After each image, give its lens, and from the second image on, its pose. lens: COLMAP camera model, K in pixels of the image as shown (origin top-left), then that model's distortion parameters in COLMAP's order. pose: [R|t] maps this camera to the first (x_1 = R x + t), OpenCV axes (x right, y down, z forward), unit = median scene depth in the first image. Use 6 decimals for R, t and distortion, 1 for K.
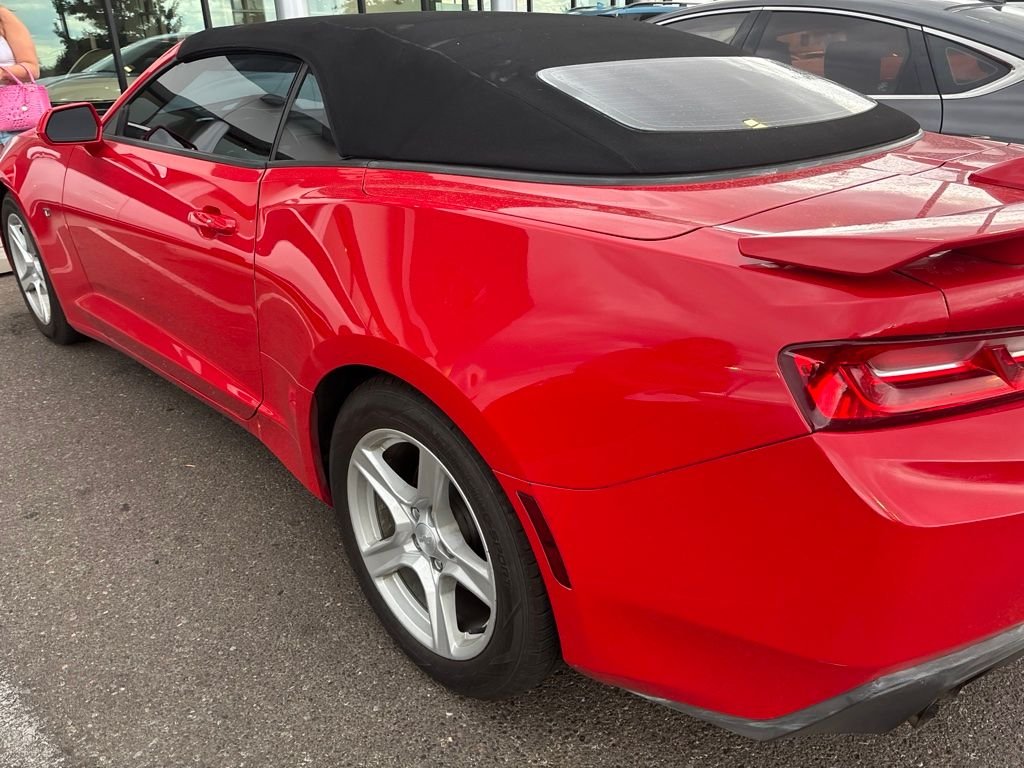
lens RADIAL K [[786.0, 0, 512.0], [0, 786.0, 384.0], [0, 0, 1]] dist [0.048805, -0.059112]
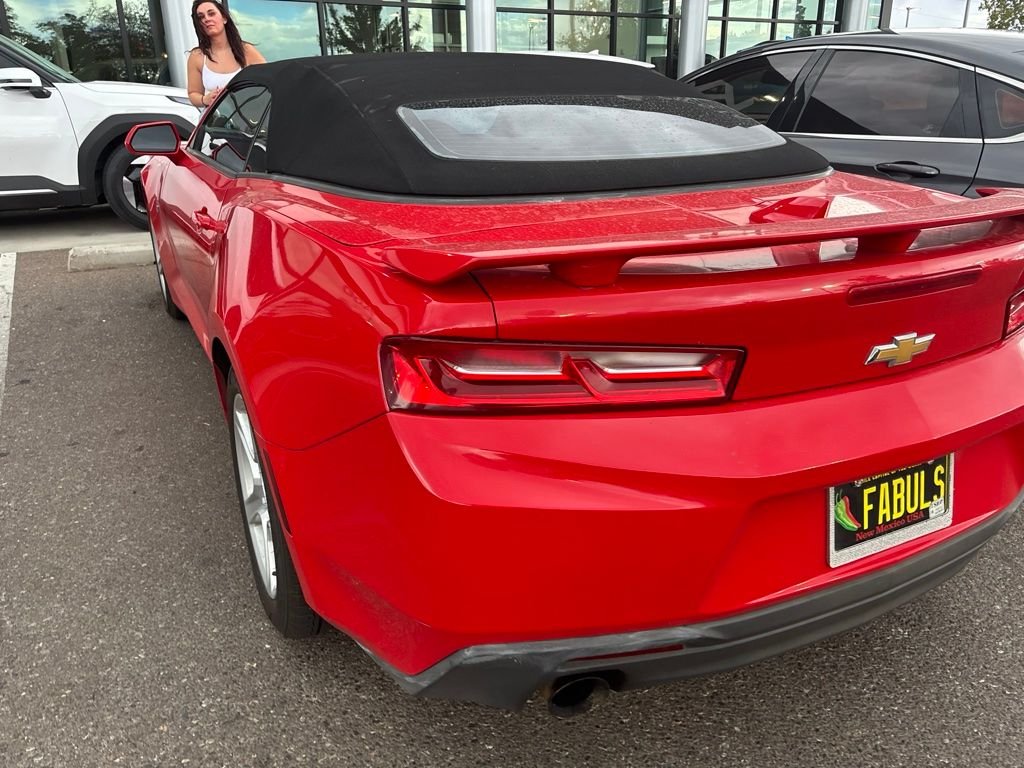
lens RADIAL K [[782.5, 0, 517.7], [0, 782.5, 370.9], [0, 0, 1]] dist [0.059222, -0.068893]
pose [[0.960391, 0.108202, -0.256790, 0.528237], [-0.120377, 0.992208, -0.032127, 0.009483], [0.251313, 0.061766, 0.965933, -0.052211]]
